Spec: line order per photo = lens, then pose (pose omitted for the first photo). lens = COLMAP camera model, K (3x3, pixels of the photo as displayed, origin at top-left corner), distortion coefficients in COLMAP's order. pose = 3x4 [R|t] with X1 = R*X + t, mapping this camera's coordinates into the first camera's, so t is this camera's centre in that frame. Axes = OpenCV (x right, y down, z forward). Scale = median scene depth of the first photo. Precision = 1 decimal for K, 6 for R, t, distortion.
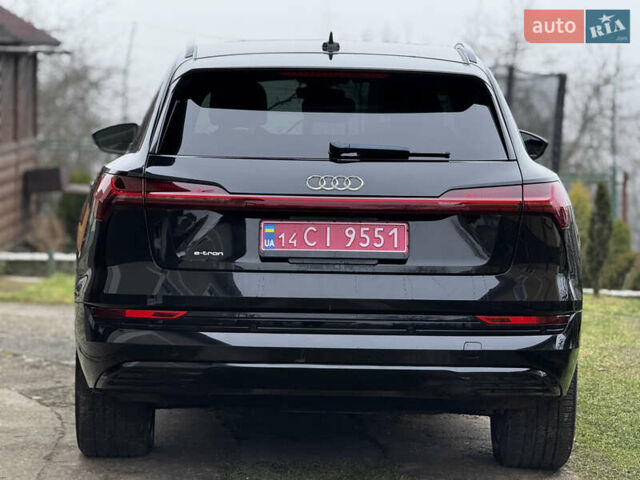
lens RADIAL K [[2230.8, 0, 320.0], [0, 2230.8, 240.0], [0, 0, 1]] dist [0.239022, 1.177706]
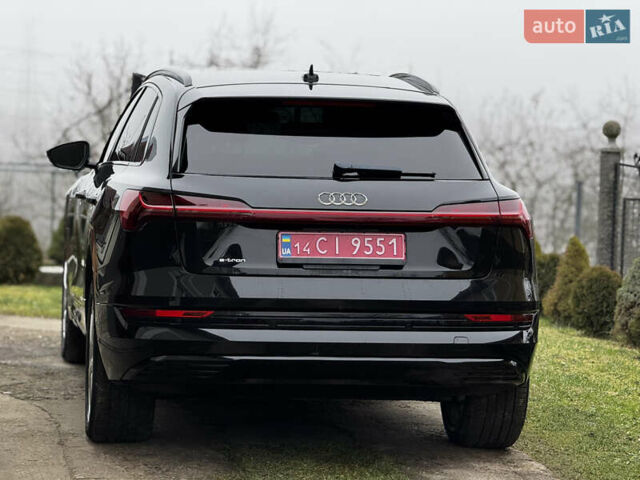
lens RADIAL K [[2230.8, 0, 320.0], [0, 2230.8, 240.0], [0, 0, 1]] dist [0.239022, 1.177706]
pose [[0.991072, 0.001024, 0.133326, -0.155406], [-0.000549, 0.999993, -0.003595, -0.000266], [-0.133329, 0.003490, 0.991066, -0.134373]]
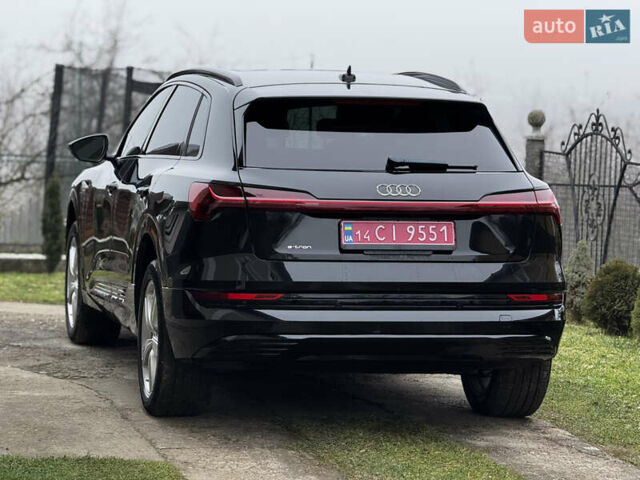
lens RADIAL K [[2230.8, 0, 320.0], [0, 2230.8, 240.0], [0, 0, 1]] dist [0.239022, 1.177706]
pose [[0.976956, -0.007926, 0.213295, -0.299839], [0.007058, 0.999963, 0.004830, -0.003820], [-0.213325, -0.003213, 0.976976, -0.214836]]
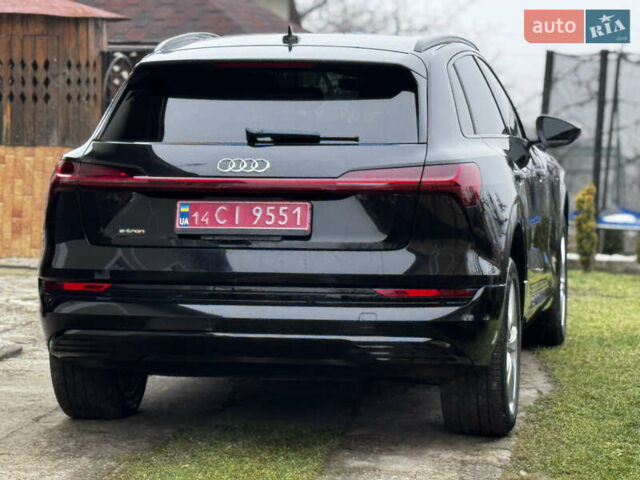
lens RADIAL K [[2230.8, 0, 320.0], [0, 2230.8, 240.0], [0, 0, 1]] dist [0.239022, 1.177706]
pose [[0.980931, -0.002389, -0.194340, 0.249288], [0.002972, 0.999992, 0.002713, 0.007603], [0.194332, -0.003239, 0.980931, -0.053886]]
